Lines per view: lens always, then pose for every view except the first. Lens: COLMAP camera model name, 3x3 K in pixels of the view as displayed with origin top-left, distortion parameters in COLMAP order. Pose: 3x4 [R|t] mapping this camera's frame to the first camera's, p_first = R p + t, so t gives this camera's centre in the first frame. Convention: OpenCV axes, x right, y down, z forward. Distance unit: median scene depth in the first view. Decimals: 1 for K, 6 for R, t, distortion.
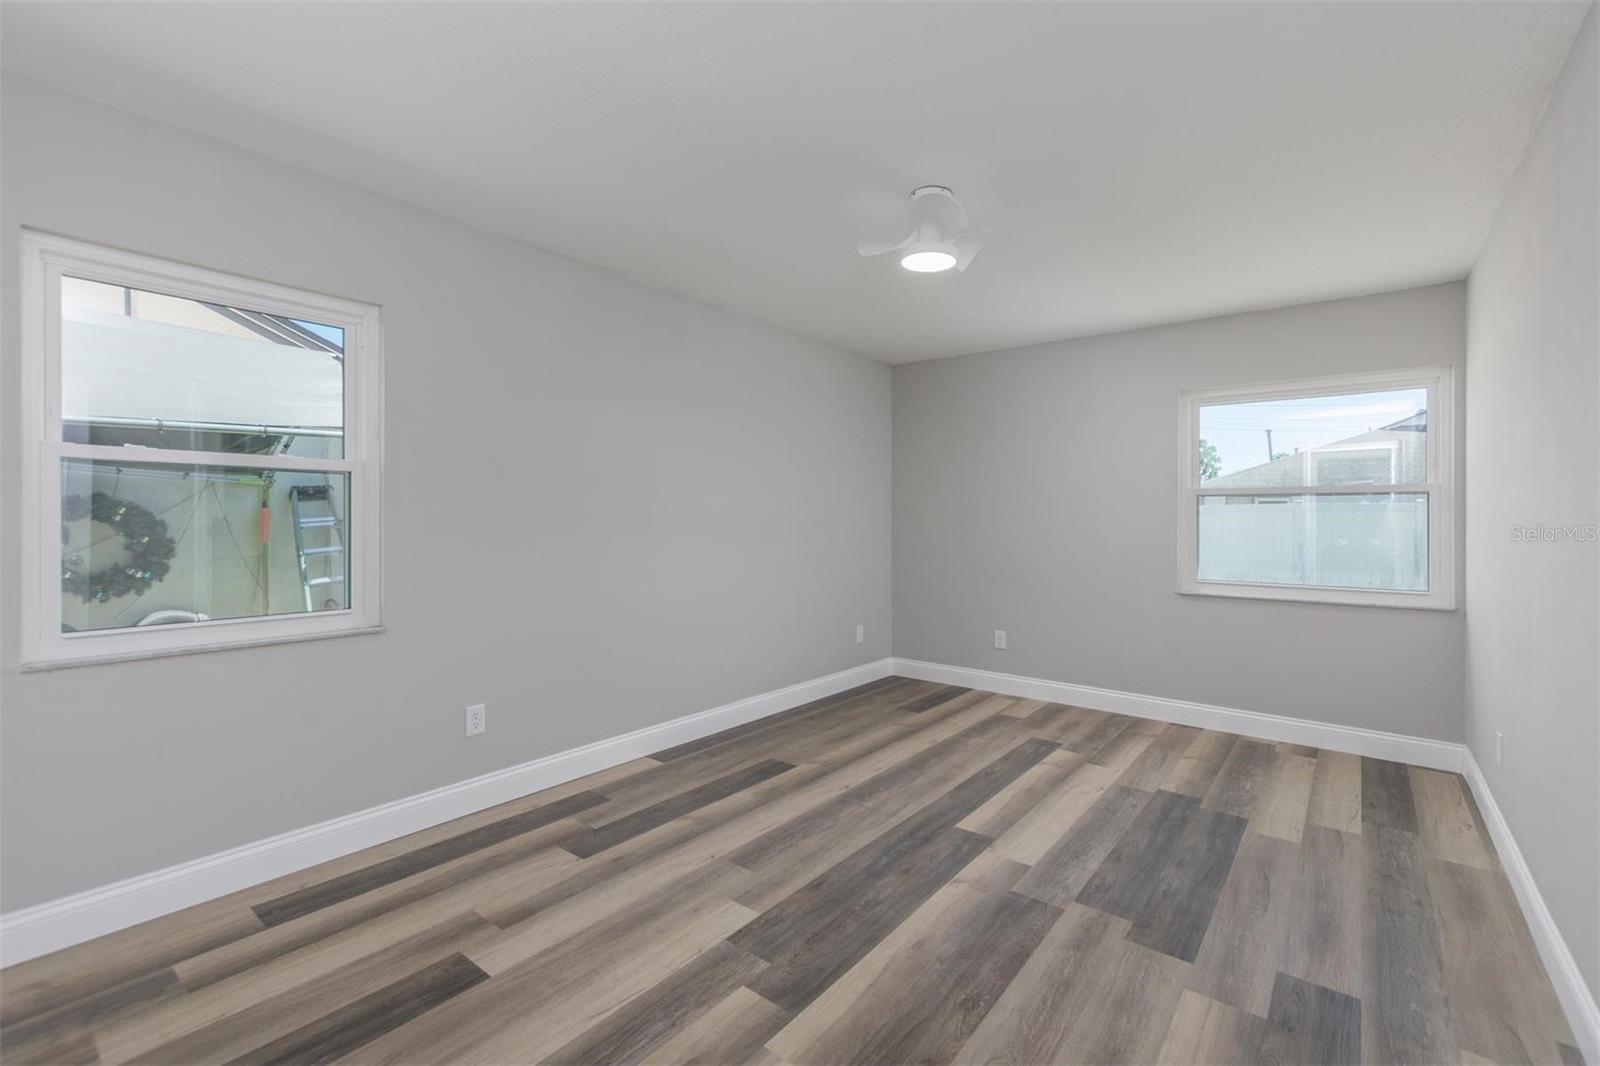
lens RADIAL K [[697.7, 0, 801.3], [0, 697.7, 518.9], [0, 0, 1]] dist [0.000660, -0.001455]
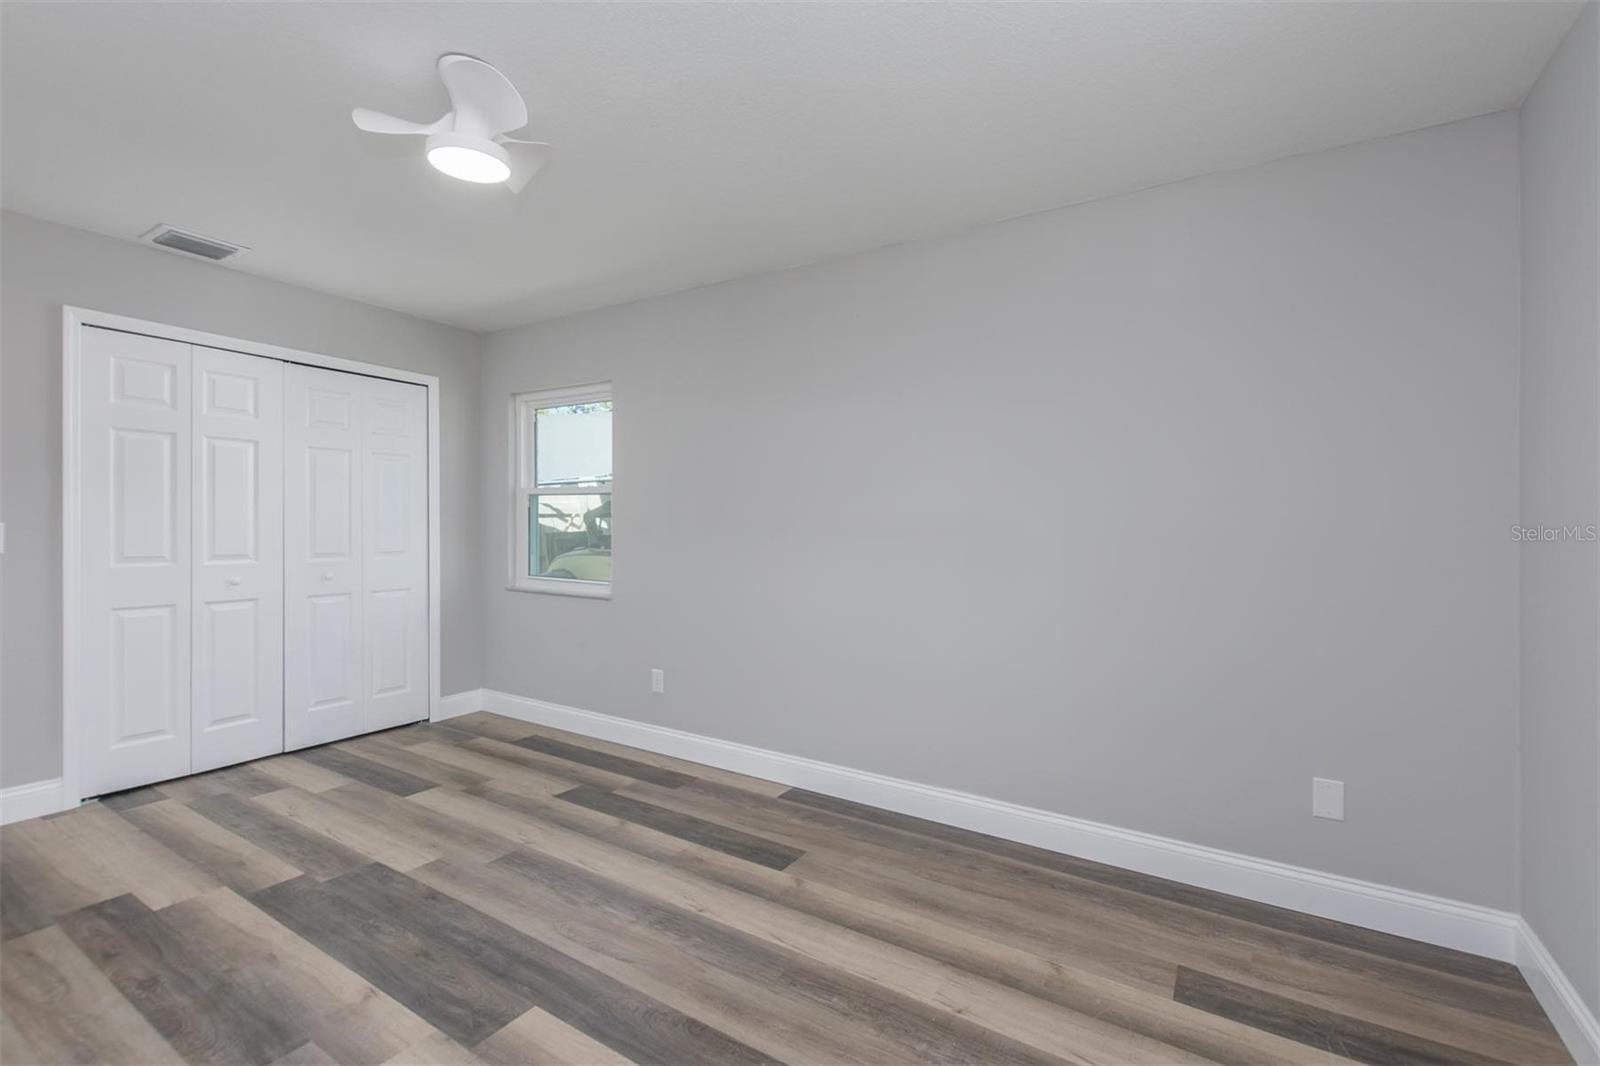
lens RADIAL K [[697.7, 0, 801.3], [0, 697.7, 518.9], [0, 0, 1]] dist [0.000660, -0.001455]
pose [[0.122698, -0.010353, -0.992390, 0.835017], [-0.014219, 0.999825, -0.012189, 0.004200], [0.992342, 0.015606, 0.122529, 1.095824]]
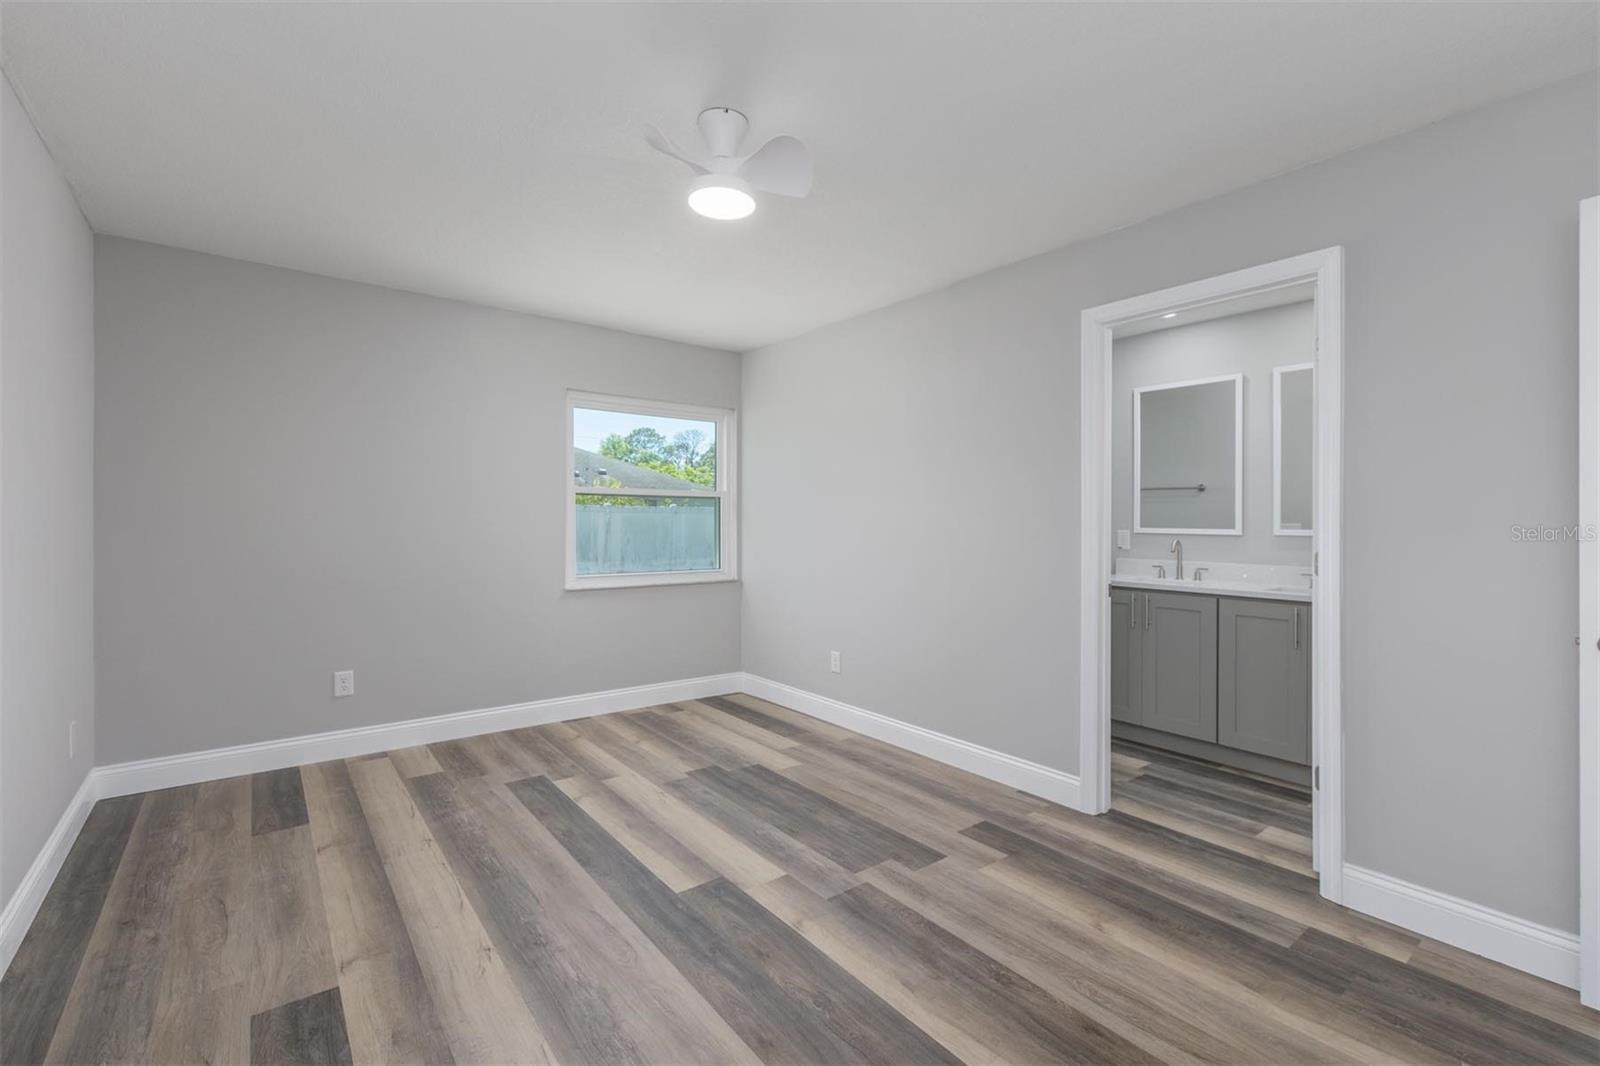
lens RADIAL K [[697.7, 0, 801.3], [0, 697.7, 518.9], [0, 0, 1]] dist [0.000660, -0.001455]
pose [[0.226378, -0.003939, 0.974032, -0.516988], [-0.006327, 0.999965, 0.005515, -0.005126], [-0.974019, -0.007411, 0.226345, 0.640510]]
